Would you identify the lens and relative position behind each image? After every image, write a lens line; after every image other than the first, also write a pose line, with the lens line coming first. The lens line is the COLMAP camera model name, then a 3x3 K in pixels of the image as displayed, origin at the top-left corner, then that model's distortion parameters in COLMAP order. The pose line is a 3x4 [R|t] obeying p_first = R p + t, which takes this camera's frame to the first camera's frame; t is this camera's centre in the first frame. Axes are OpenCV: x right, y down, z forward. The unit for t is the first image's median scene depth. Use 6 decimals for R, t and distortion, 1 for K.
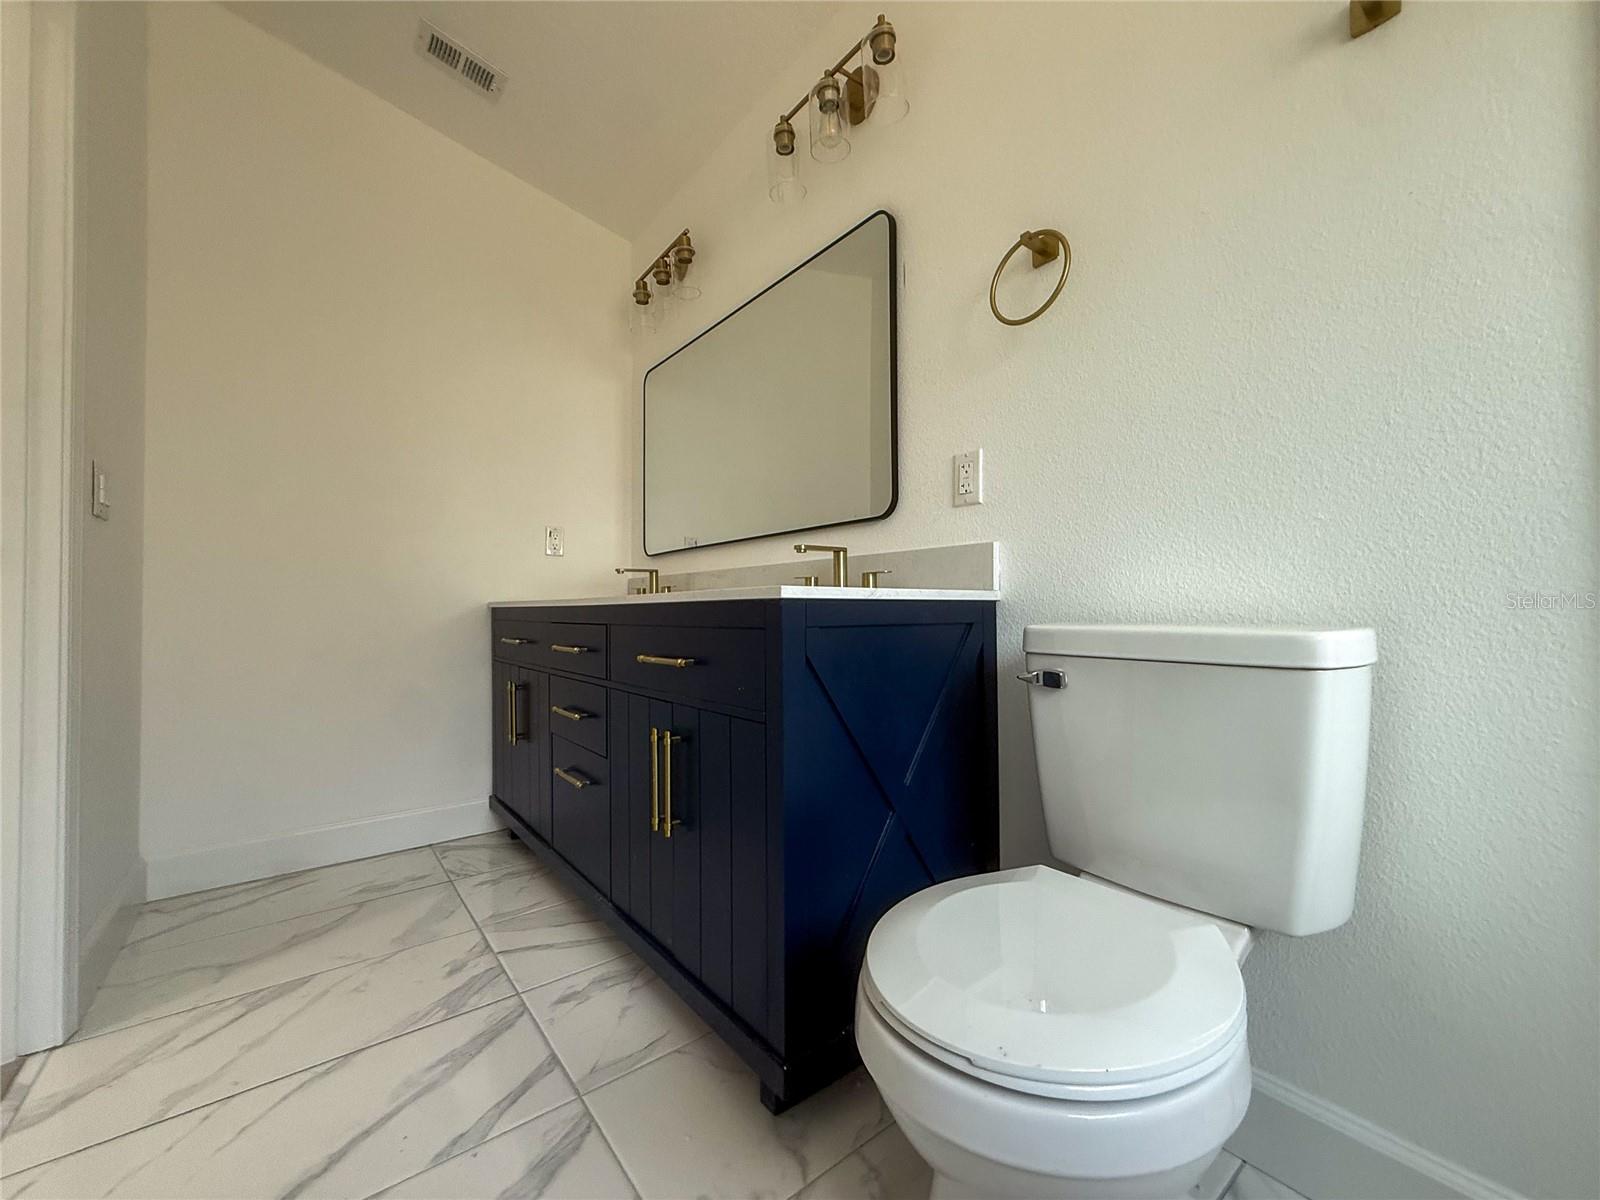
lens RADIAL K [[648.7, 0, 795.9], [0, 648.7, 603.1], [0, 0, 1]] dist [0.001148, 0.000991]
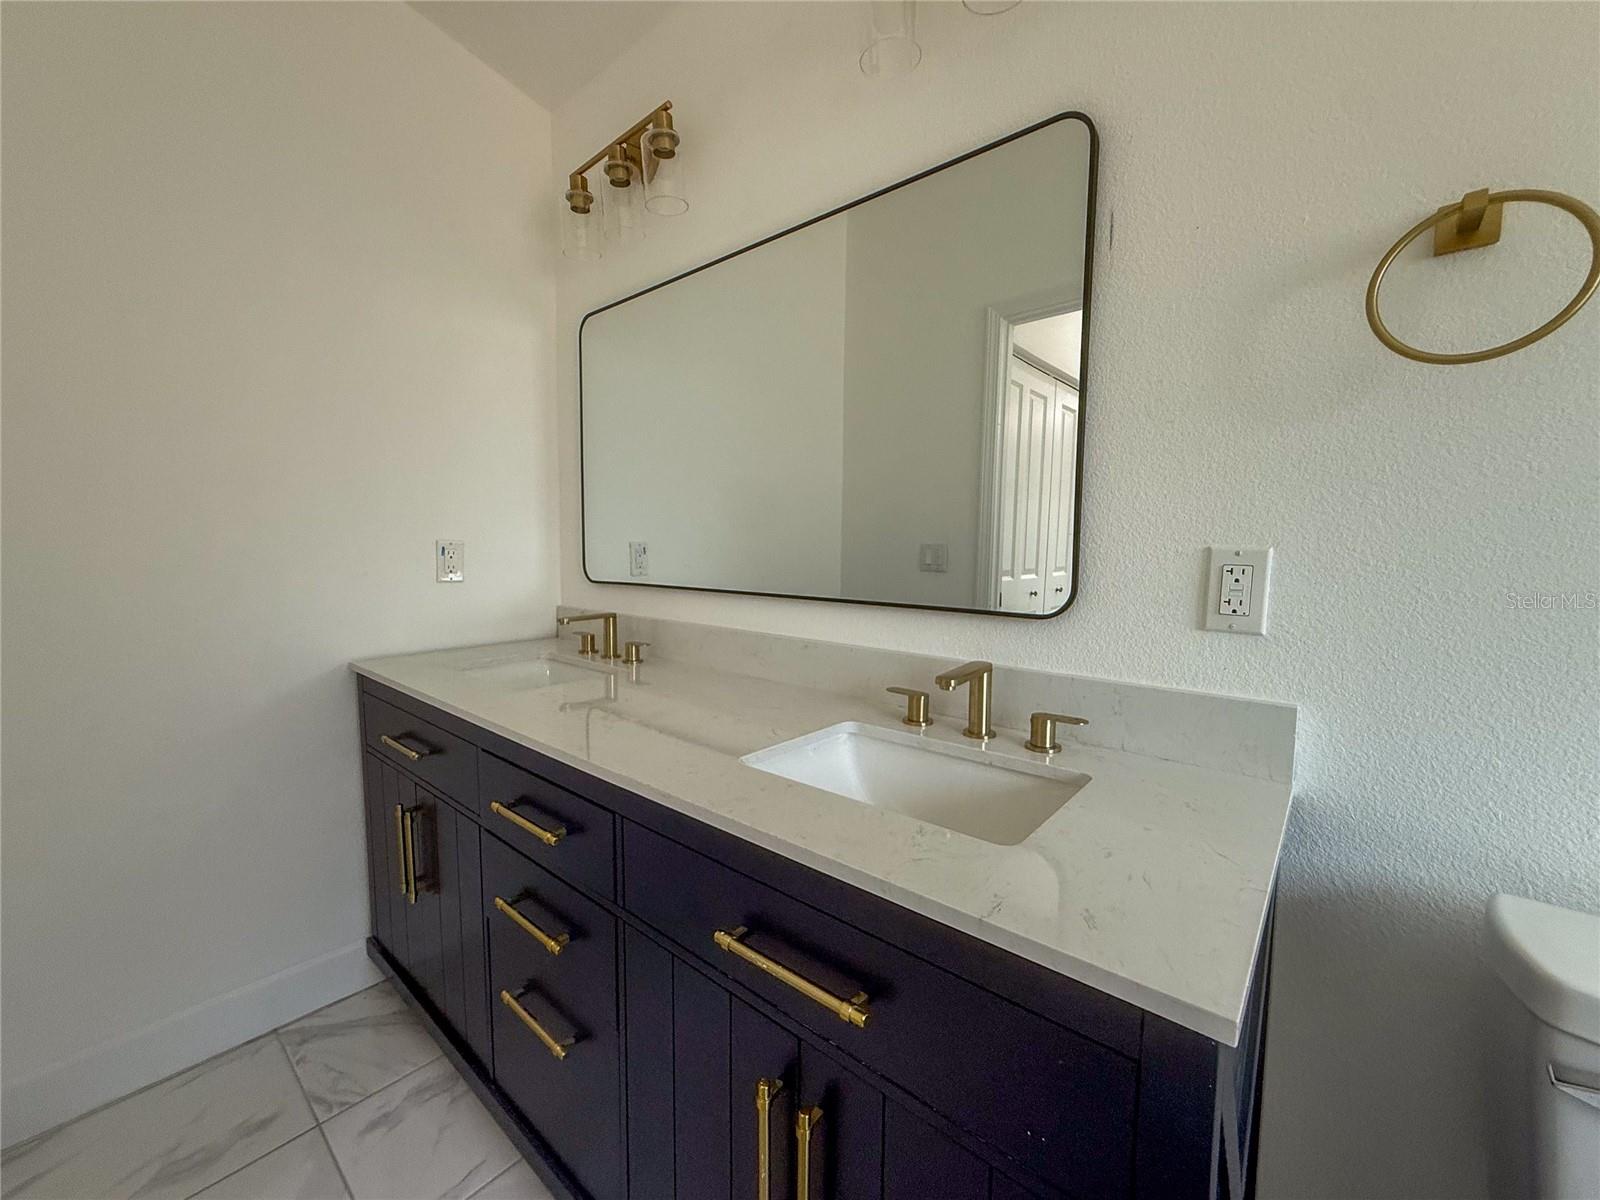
lens RADIAL K [[648.7, 0, 803.8], [0, 648.7, 602.4], [0, 0, 1]] dist [0.001148, 0.000991]
pose [[0.979706, -0.006887, 0.200324, -0.167773], [-0.013689, 0.994778, 0.101144, -0.148970], [-0.199974, -0.101834, 0.974495, 0.295645]]
